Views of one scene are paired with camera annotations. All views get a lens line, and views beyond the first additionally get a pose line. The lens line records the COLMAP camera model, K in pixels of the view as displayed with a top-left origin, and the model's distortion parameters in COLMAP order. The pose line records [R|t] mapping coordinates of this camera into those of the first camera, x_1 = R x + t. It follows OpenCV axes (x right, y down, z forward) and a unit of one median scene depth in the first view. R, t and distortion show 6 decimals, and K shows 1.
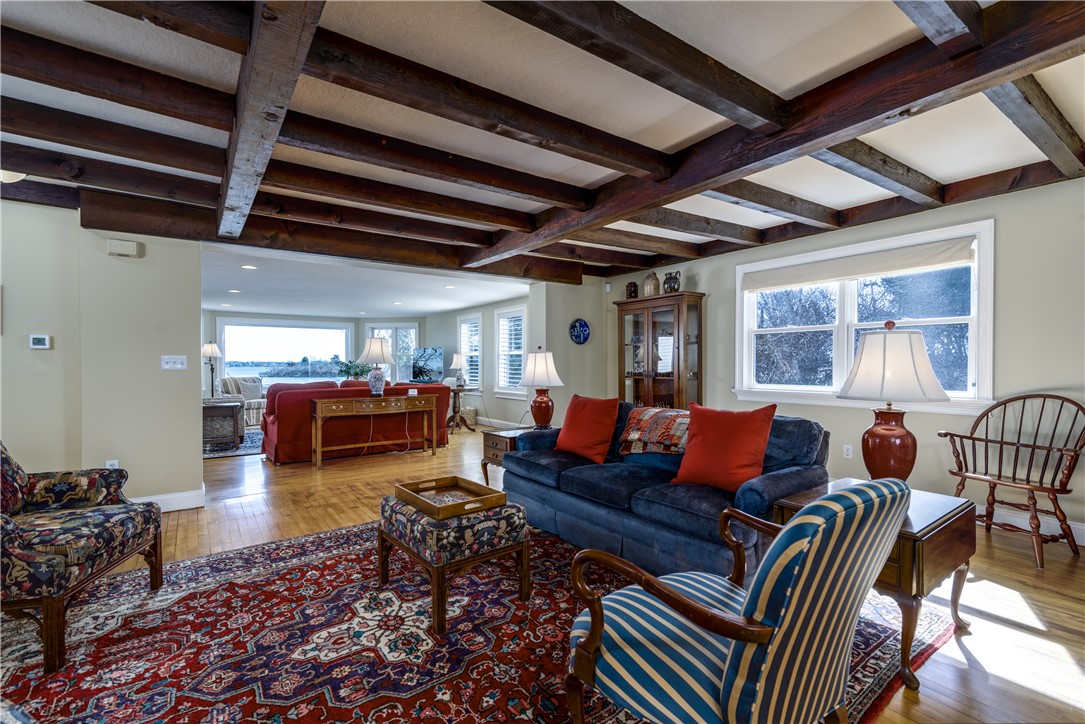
lens RADIAL K [[494.2, 0, 541.6], [0, 494.2, 361.6], [0, 0, 1]] dist [0.015222, -0.001660]
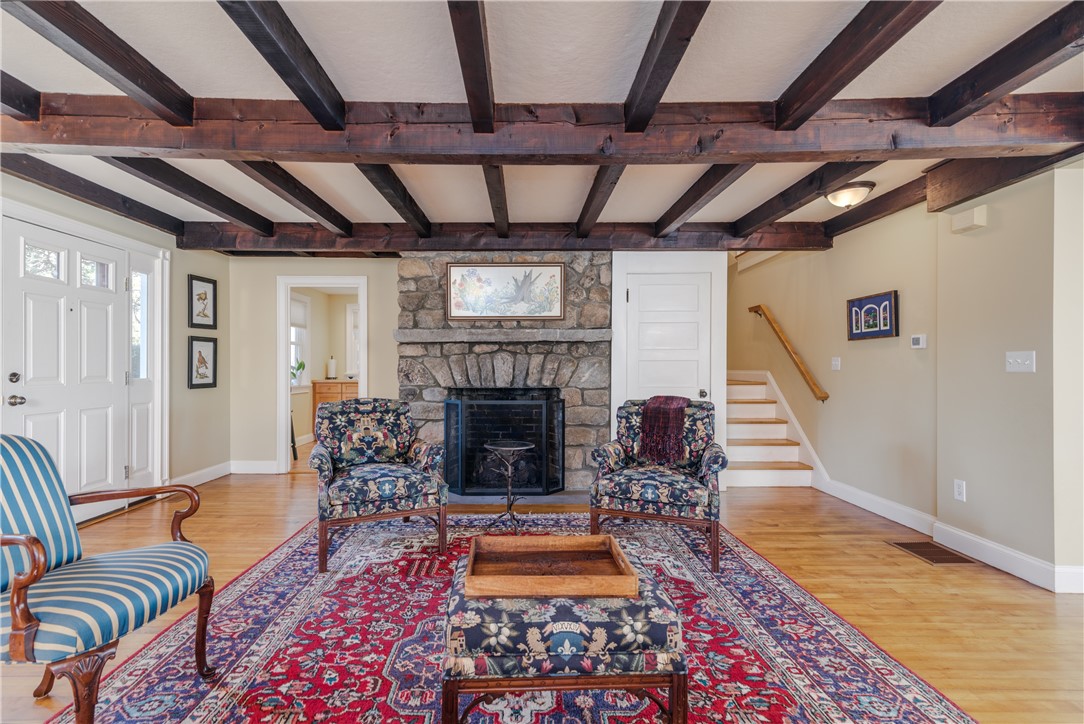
lens RADIAL K [[493.7, 0, 525.8], [0, 493.7, 365.5], [0, 0, 1]] dist [0.015222, -0.001660]
pose [[-0.572074, 0.003883, -0.820193, 0.362645], [0.005501, 0.999984, 0.000898, 0.000308], [0.820184, -0.003998, -0.572086, 1.325693]]
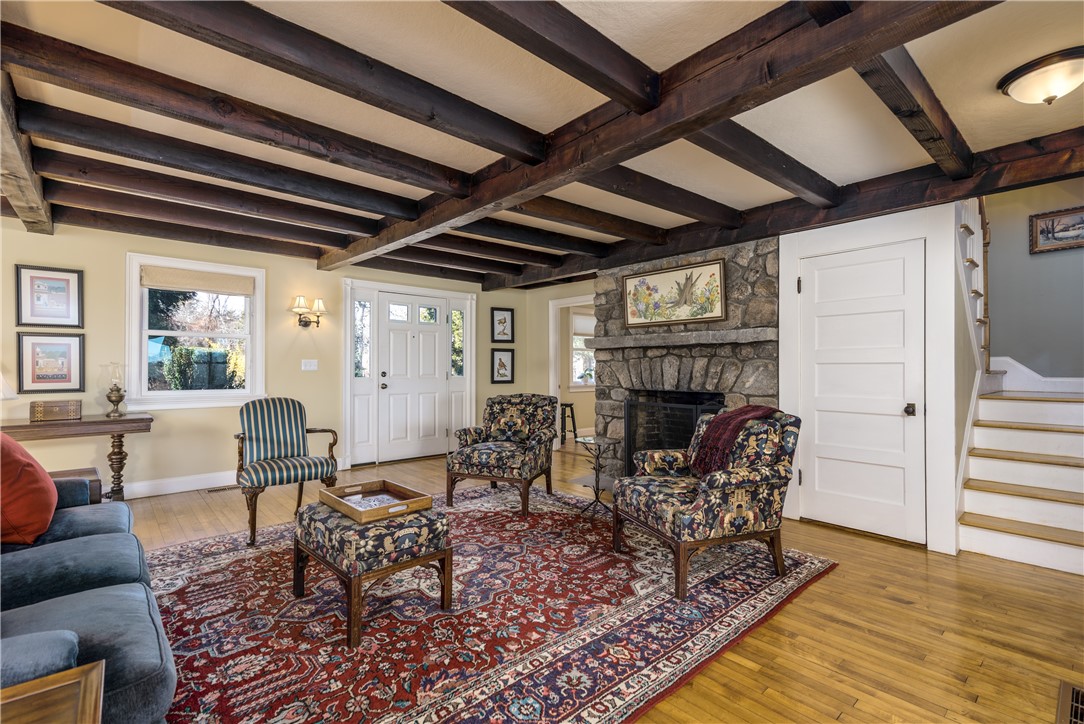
lens RADIAL K [[493.7, 0, 550.7], [0, 493.7, 366.2], [0, 0, 1]] dist [0.015222, -0.001660]
pose [[-0.991838, 0.001219, -0.127498, -0.407311], [0.002012, 0.999979, -0.006086, 0.001420], [0.127488, -0.006293, -0.991820, 2.005442]]
